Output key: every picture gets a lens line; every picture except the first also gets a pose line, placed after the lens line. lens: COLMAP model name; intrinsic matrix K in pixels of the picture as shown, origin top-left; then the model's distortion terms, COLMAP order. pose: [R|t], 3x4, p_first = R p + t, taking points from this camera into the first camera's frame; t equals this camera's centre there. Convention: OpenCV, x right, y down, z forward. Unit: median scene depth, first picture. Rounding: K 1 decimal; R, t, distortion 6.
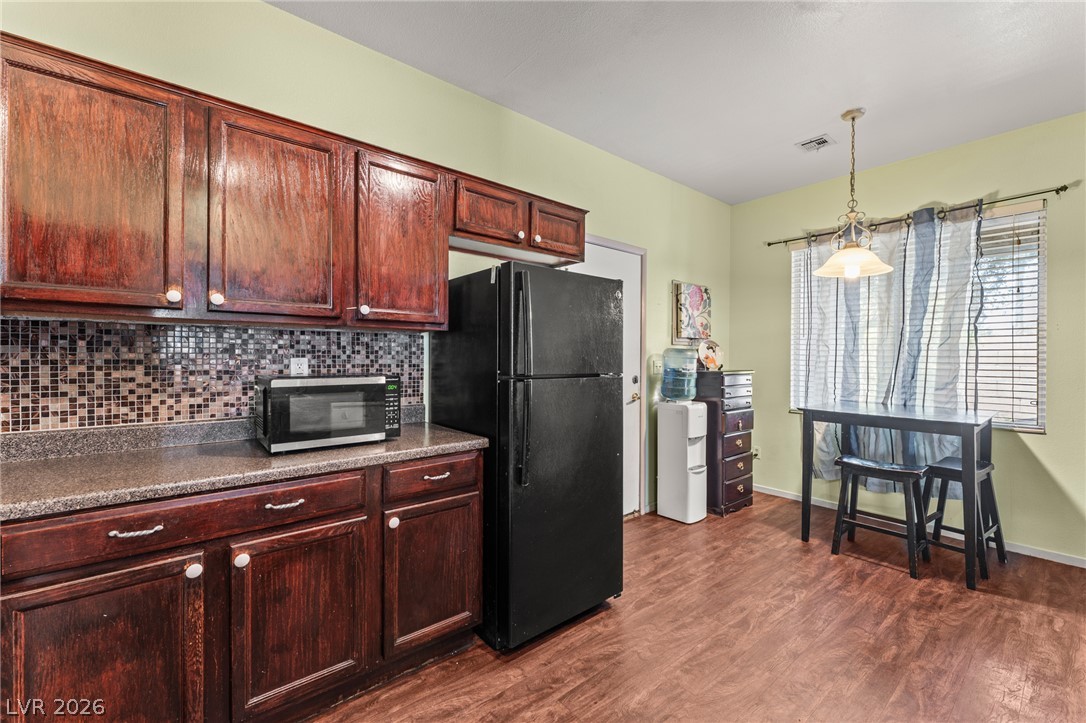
lens RADIAL K [[432.2, 0, 512.0], [0, 432.2, 362.2], [0, 0, 1]] dist [0.002367, 0.000044]
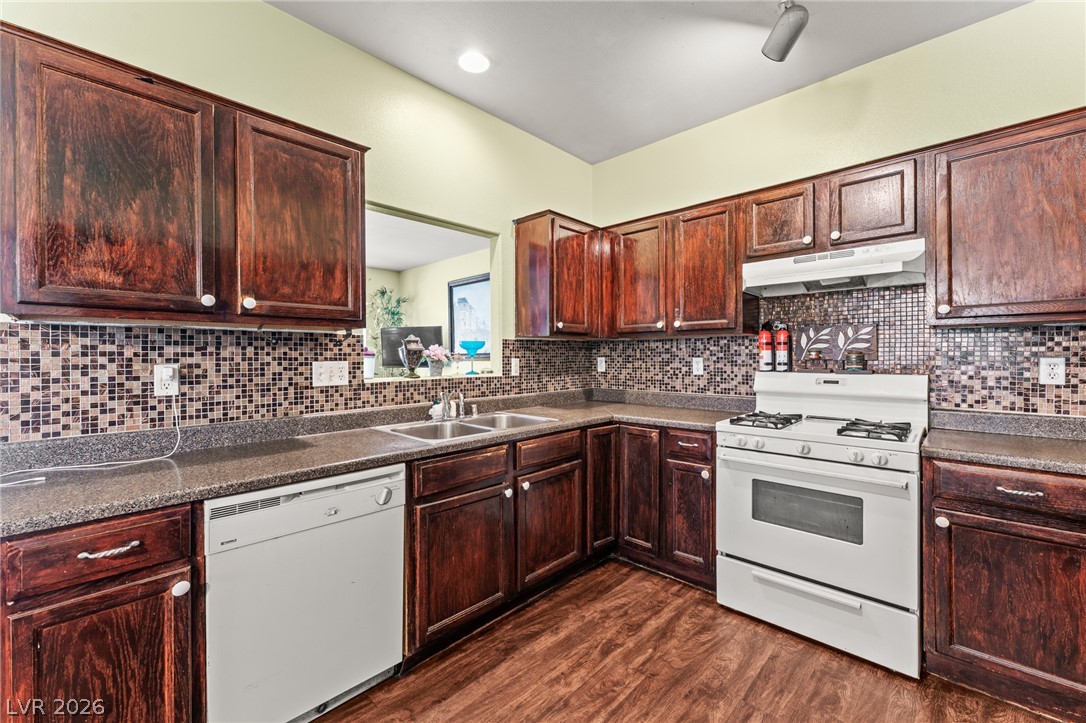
lens RADIAL K [[449.7, 0, 536.3], [0, 449.7, 358.1], [0, 0, 1]] dist [-0.000276, 0.000180]
pose [[0.989580, -0.007908, 0.143768, -0.210833], [0.009657, 0.999888, -0.011467, 0.001680], [-0.143661, 0.012736, 0.989545, -0.166040]]
